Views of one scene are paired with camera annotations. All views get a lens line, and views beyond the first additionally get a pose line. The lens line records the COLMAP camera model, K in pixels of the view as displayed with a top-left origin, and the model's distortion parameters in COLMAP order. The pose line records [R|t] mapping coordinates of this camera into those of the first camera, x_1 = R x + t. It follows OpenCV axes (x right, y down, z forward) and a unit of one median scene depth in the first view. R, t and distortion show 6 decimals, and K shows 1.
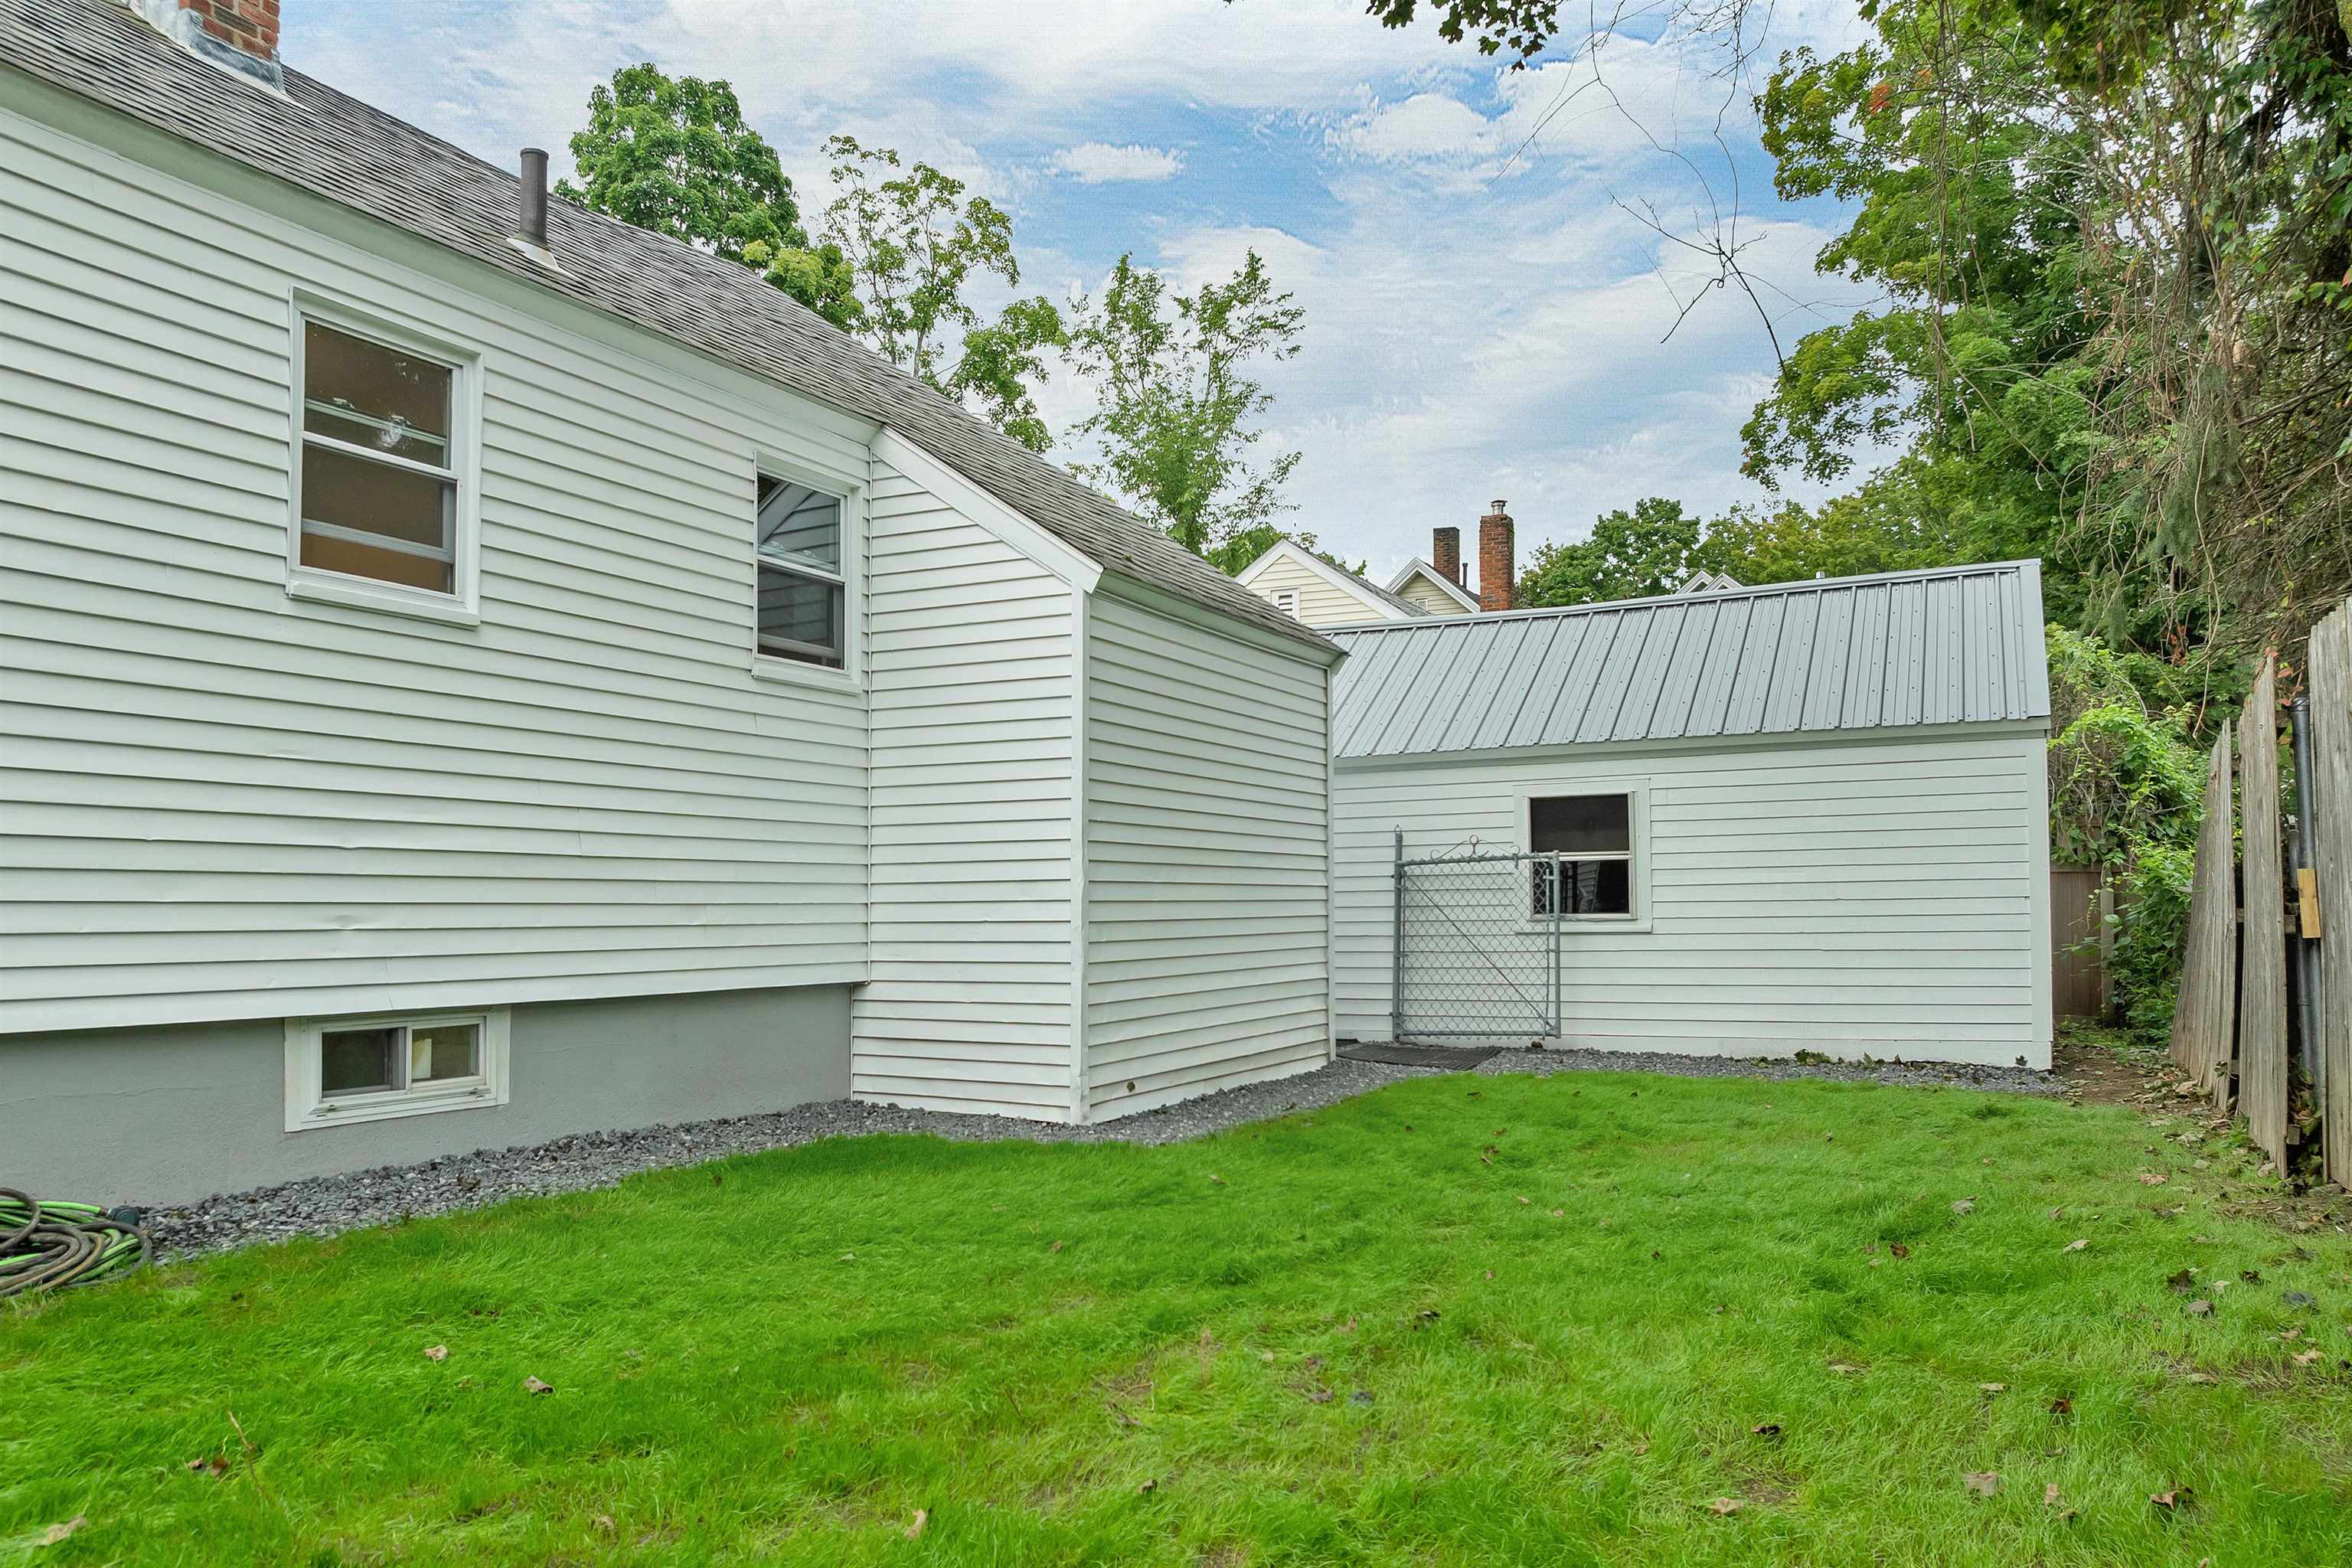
lens RADIAL K [[1675.1, 0, 1181.1], [0, 1675.1, 884.5], [0, 0, 1]] dist [-0.059412, 0.000725]
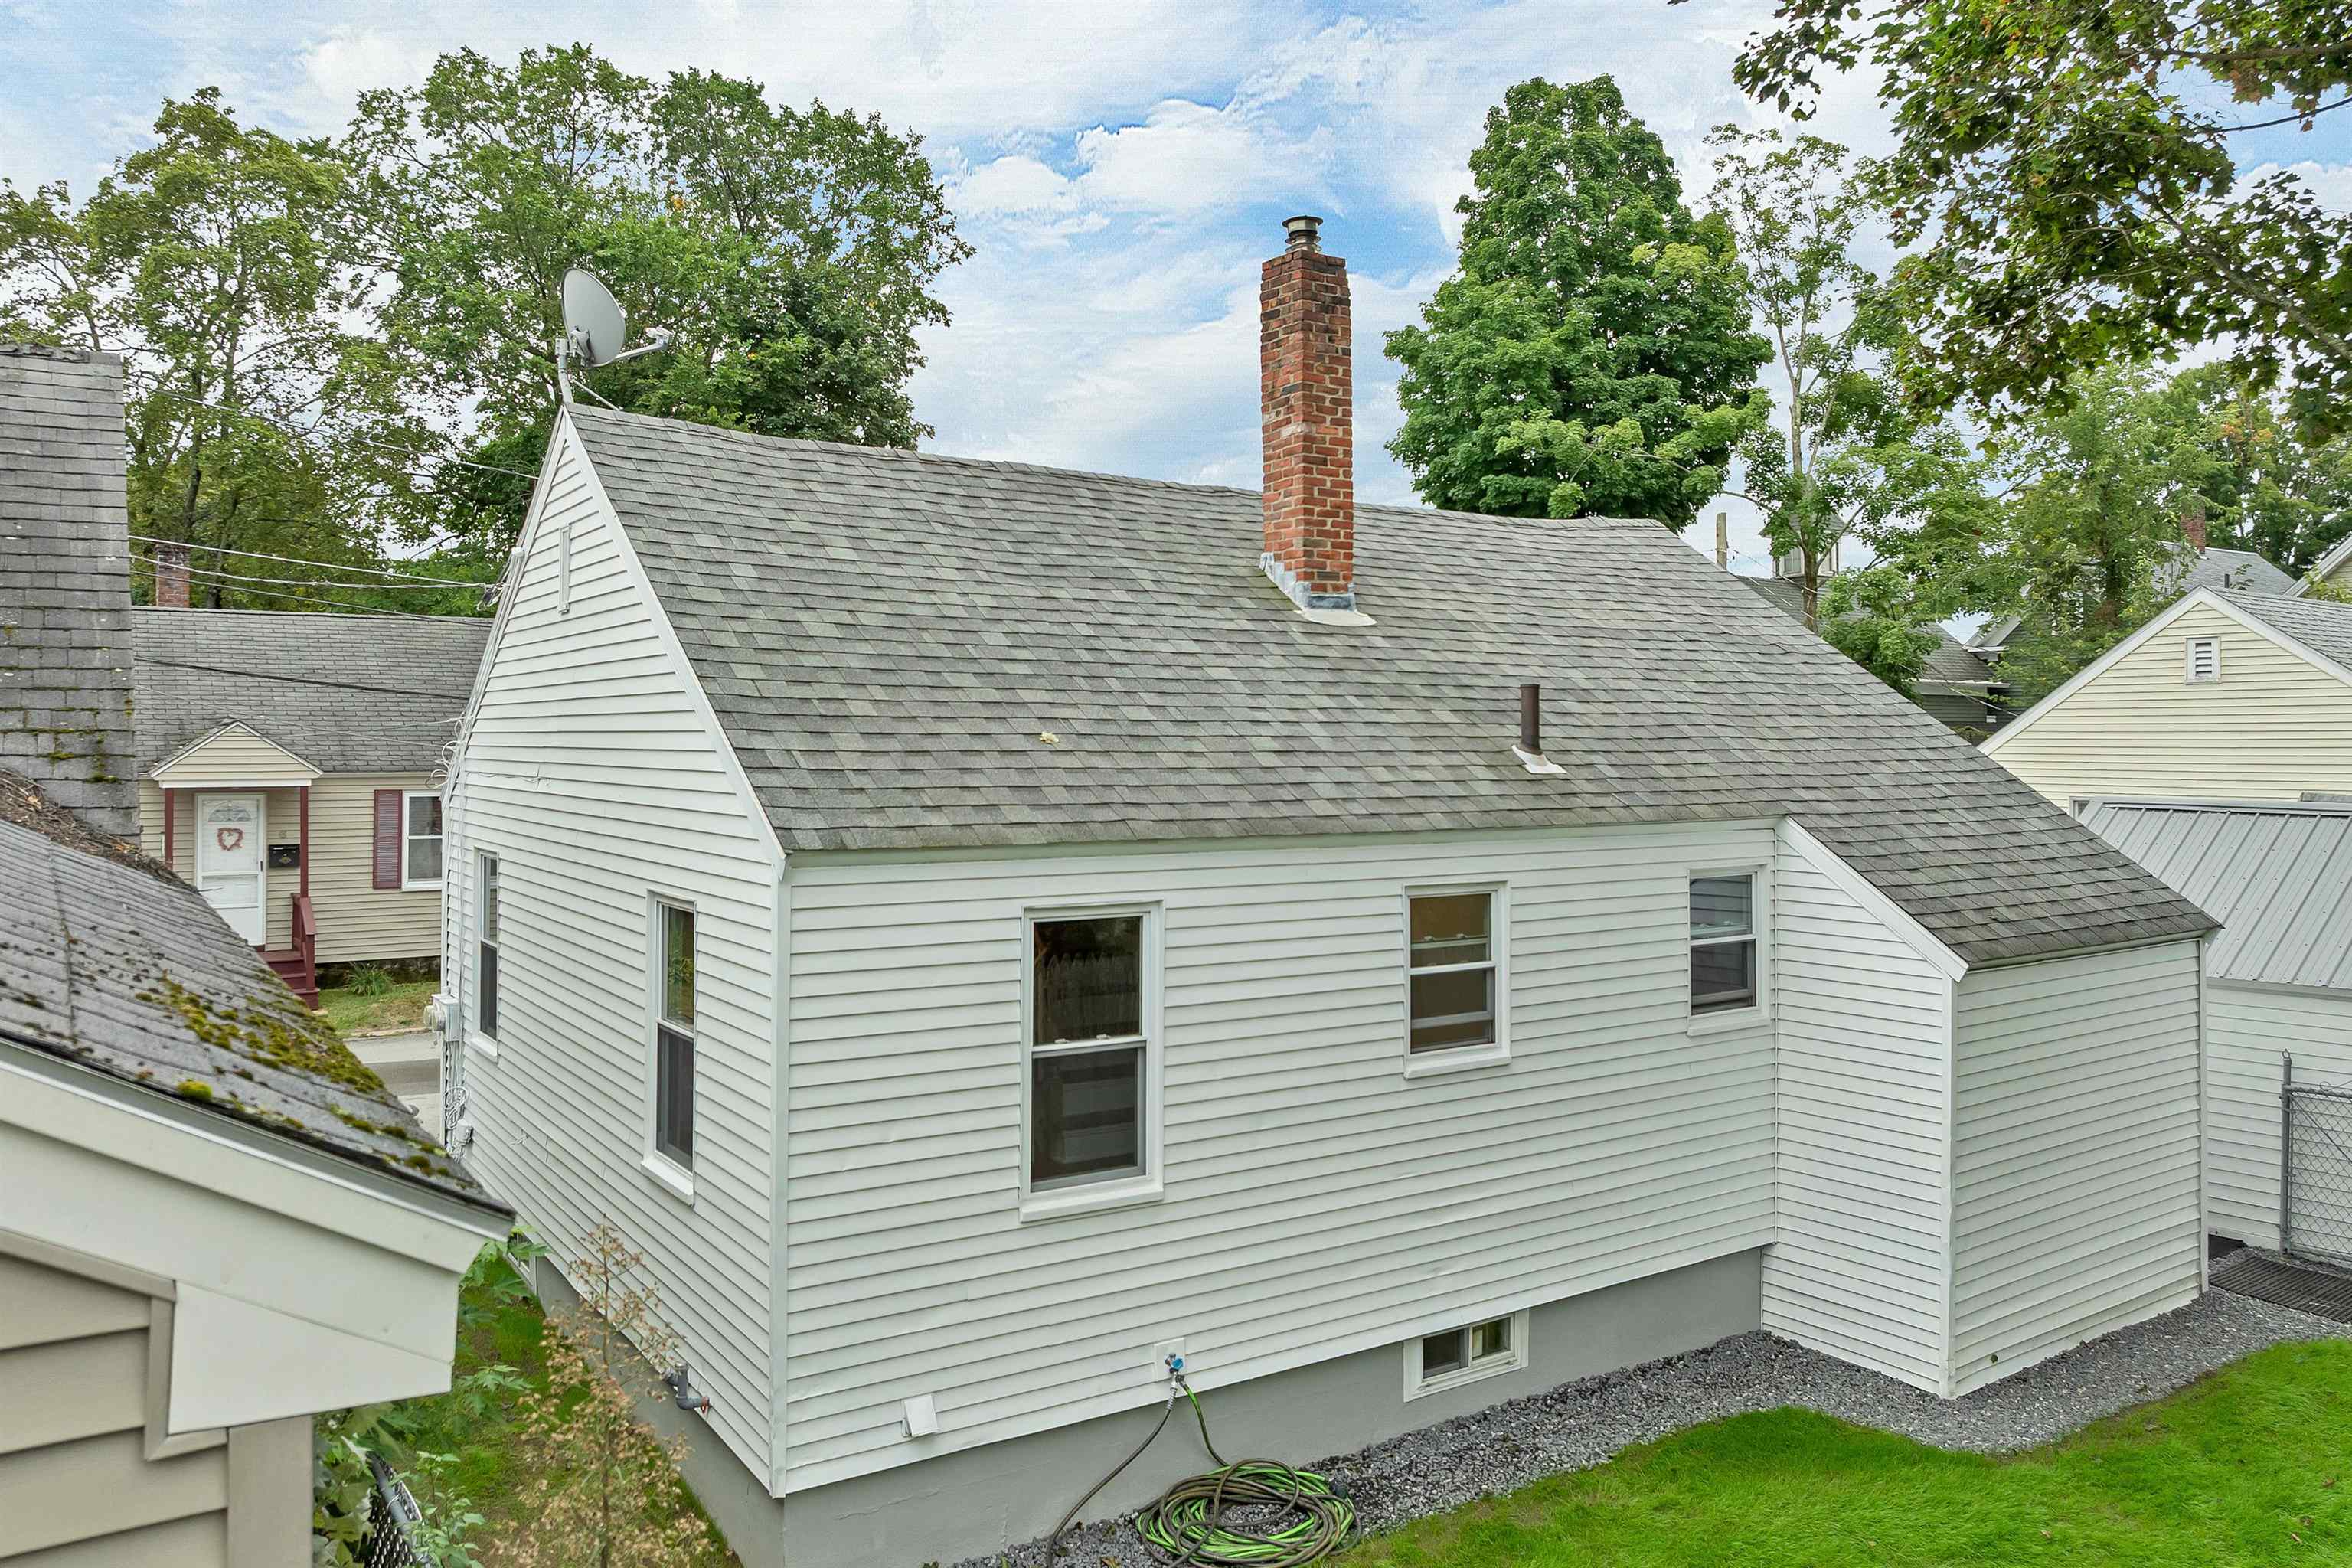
lens RADIAL K [[1670.9, 0, 1176.7], [0, 1670.9, 733.8], [0, 0, 1]] dist [-0.042134, 0.005931]
pose [[0.867749, -0.005713, -0.496970, 0.036463], [0.007190, 0.999974, 0.001059, -0.240110], [0.496950, -0.004492, 0.867767, -0.246999]]
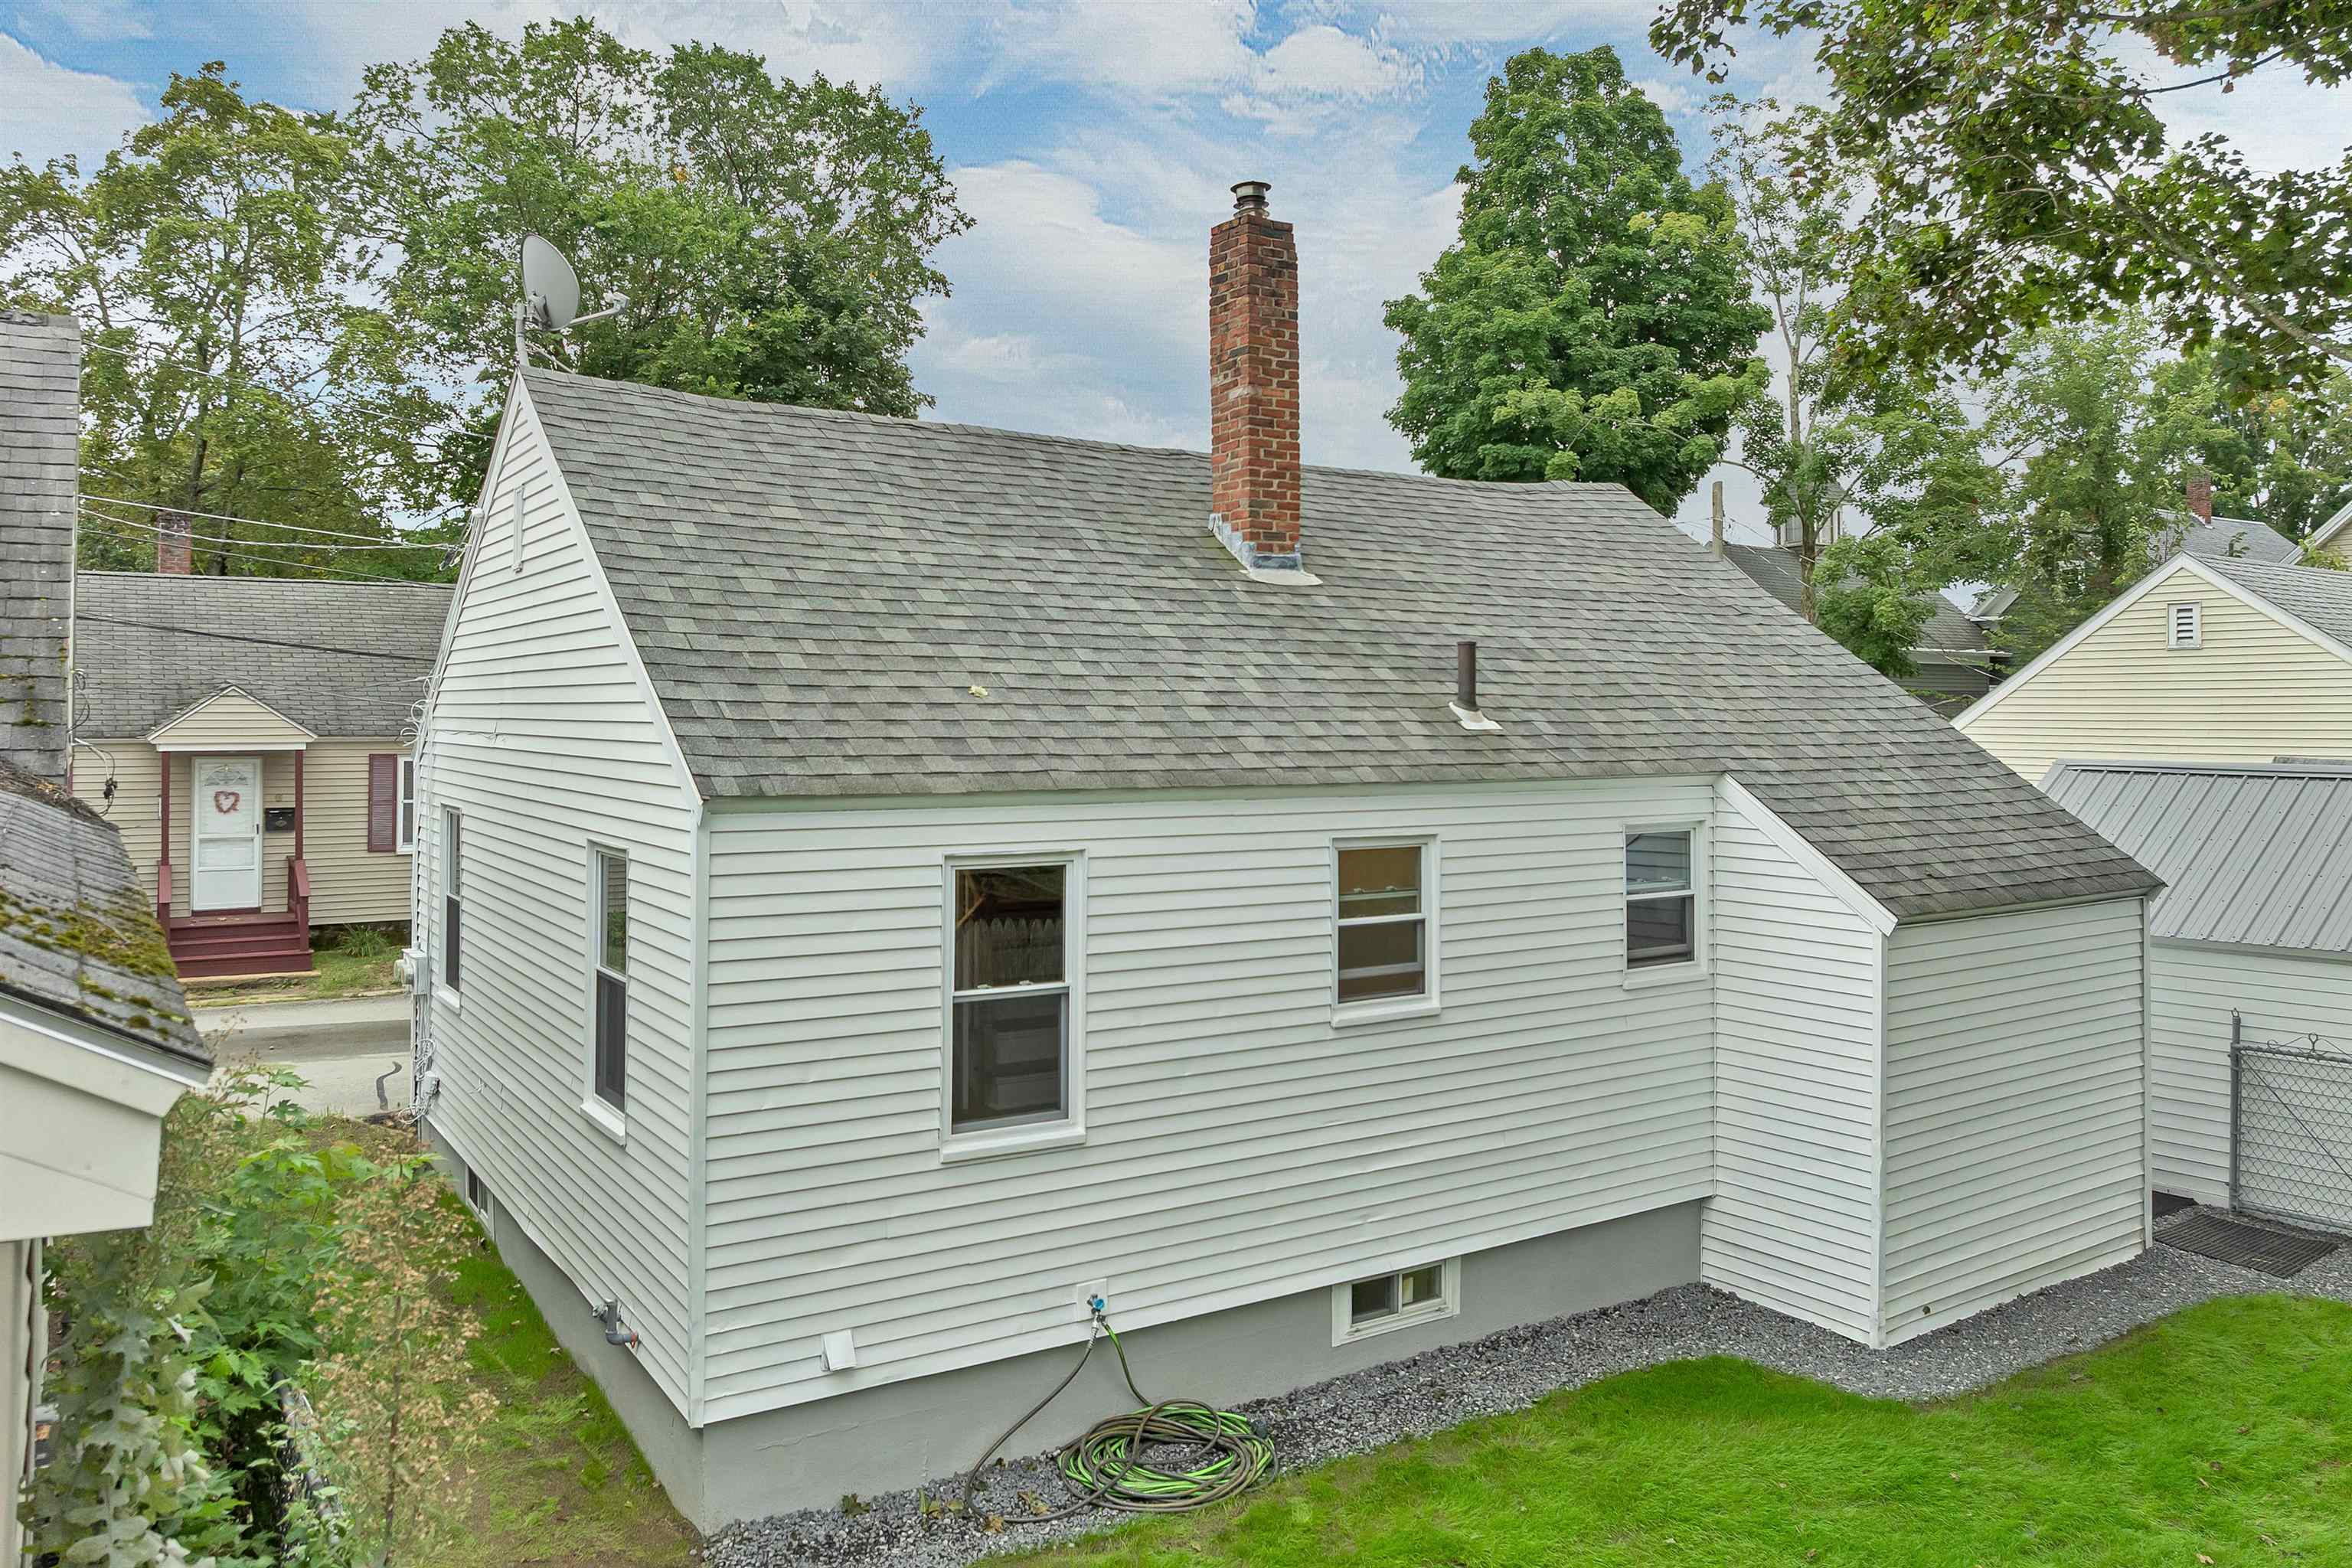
lens RADIAL K [[1669.8, 0, 1175.7], [0, 1669.8, 704.2], [0, 0, 1]] dist [-0.038884, 0.000409]
pose [[0.862272, -0.005492, -0.506416, 0.077462], [0.006369, 0.999980, -0.000002, -0.231708], [0.506406, -0.003224, 0.862289, -0.238818]]
